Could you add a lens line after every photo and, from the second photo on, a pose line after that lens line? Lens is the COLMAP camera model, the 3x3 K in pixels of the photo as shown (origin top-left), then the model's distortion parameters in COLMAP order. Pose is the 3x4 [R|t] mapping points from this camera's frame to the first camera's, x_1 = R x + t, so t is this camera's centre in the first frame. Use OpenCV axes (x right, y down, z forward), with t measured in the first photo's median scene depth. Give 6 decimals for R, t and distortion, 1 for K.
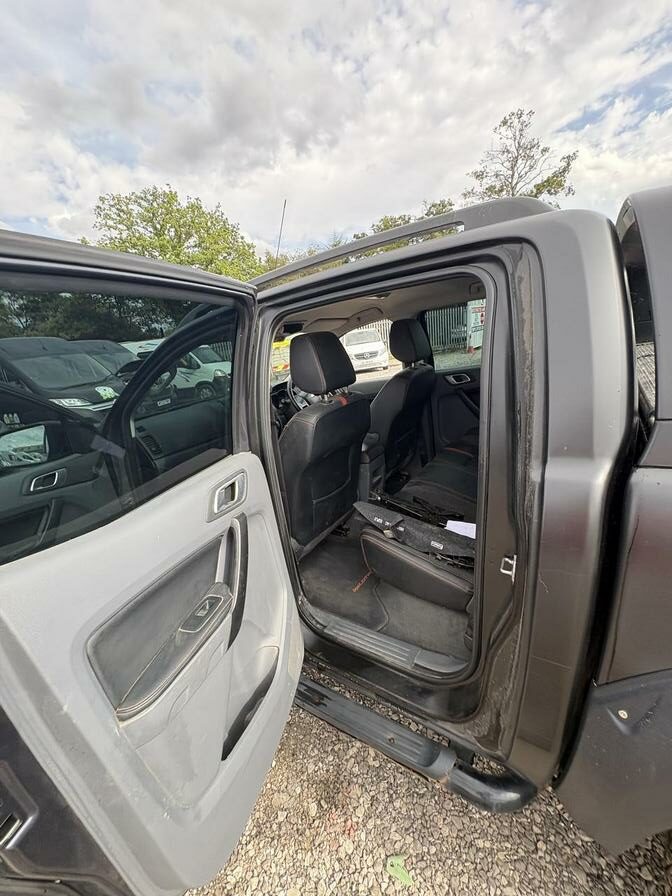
lens RADIAL K [[356.2, 0, 333.3], [0, 356.2, 446.0], [0, 0, 1]] dist [0.001740, -0.000642]
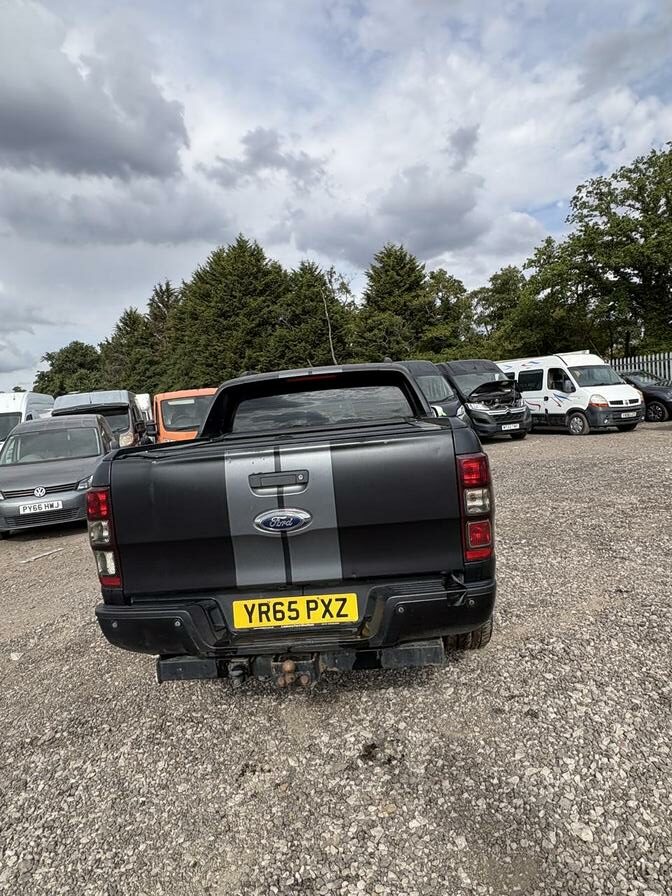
lens RADIAL K [[512.8, 0, 339.4], [0, 512.8, 440.9], [0, 0, 1]] dist [0.000507, -0.000514]
pose [[0.520313, 0.145299, -0.841524, 0.144656], [-0.223169, 0.974311, 0.030241, -0.009440], [0.824300, 0.172067, 0.539373, -0.026786]]
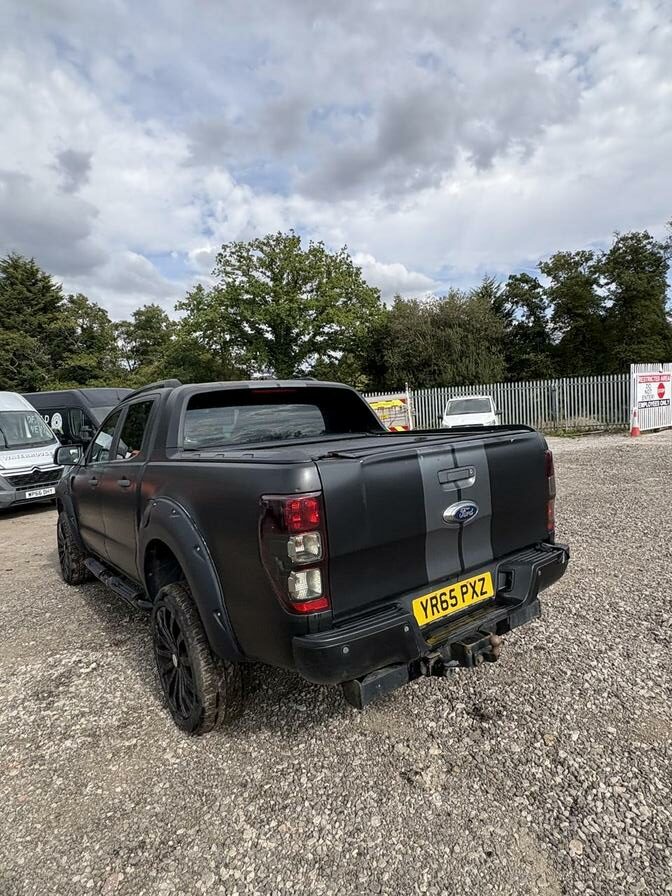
lens RADIAL K [[512.8, 0, 338.8], [0, 512.8, 445.6], [0, 0, 1]] dist [0.000507, -0.000514]
pose [[0.947513, 0.091307, -0.306402, 0.089746], [-0.149339, 0.973777, -0.171628, 0.010762], [0.282697, 0.208378, 0.936302, -0.071247]]
